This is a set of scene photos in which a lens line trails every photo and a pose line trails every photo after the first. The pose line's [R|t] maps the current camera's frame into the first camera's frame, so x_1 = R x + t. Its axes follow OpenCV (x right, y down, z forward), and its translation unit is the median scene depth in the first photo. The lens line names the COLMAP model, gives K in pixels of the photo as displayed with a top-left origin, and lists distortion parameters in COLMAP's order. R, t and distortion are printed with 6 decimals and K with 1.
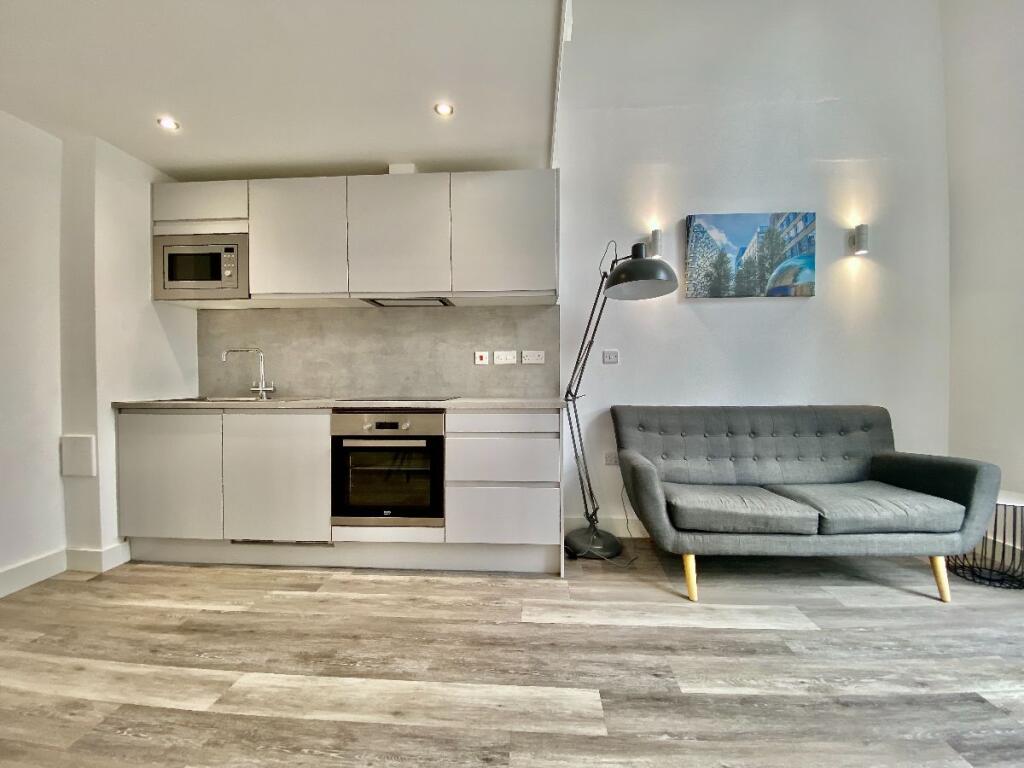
lens RADIAL K [[420.6, 0, 509.7], [0, 420.6, 382.8], [0, 0, 1]] dist [0.003268, -0.012944]
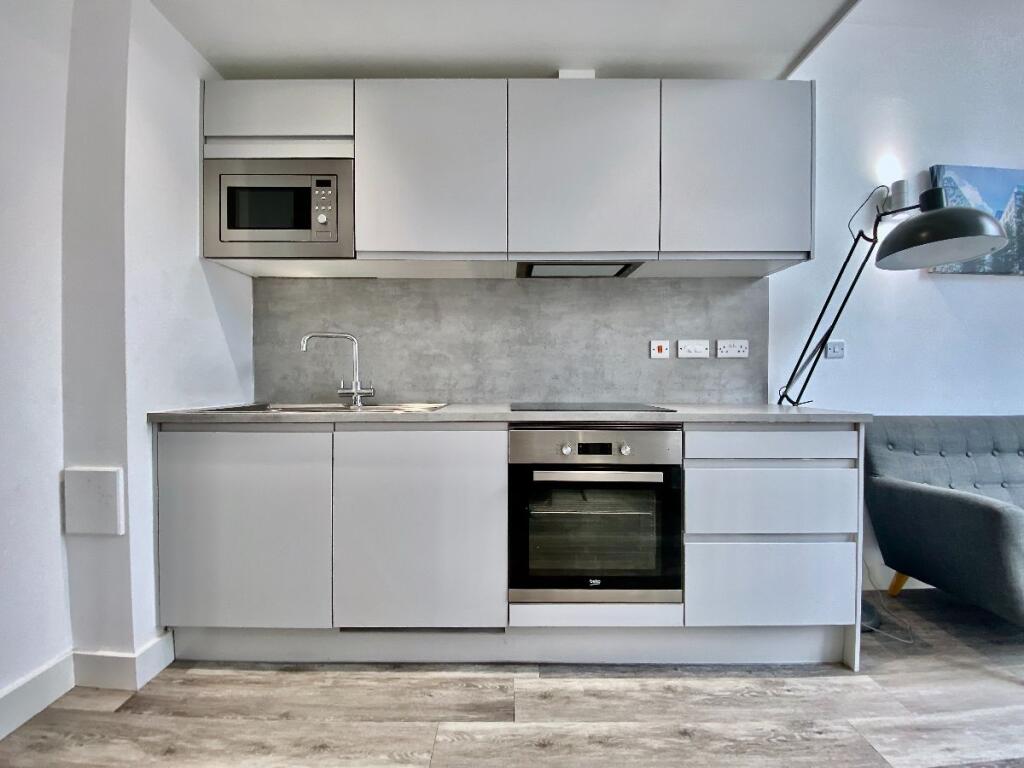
lens RADIAL K [[420.6, 0, 507.7], [0, 420.6, 385.6], [0, 0, 1]] dist [0.003268, -0.012944]
pose [[0.998283, 0.003601, 0.058468, -0.457782], [-0.003708, 0.999992, 0.001727, 0.003162], [-0.058461, -0.001941, 0.998288, 0.348905]]
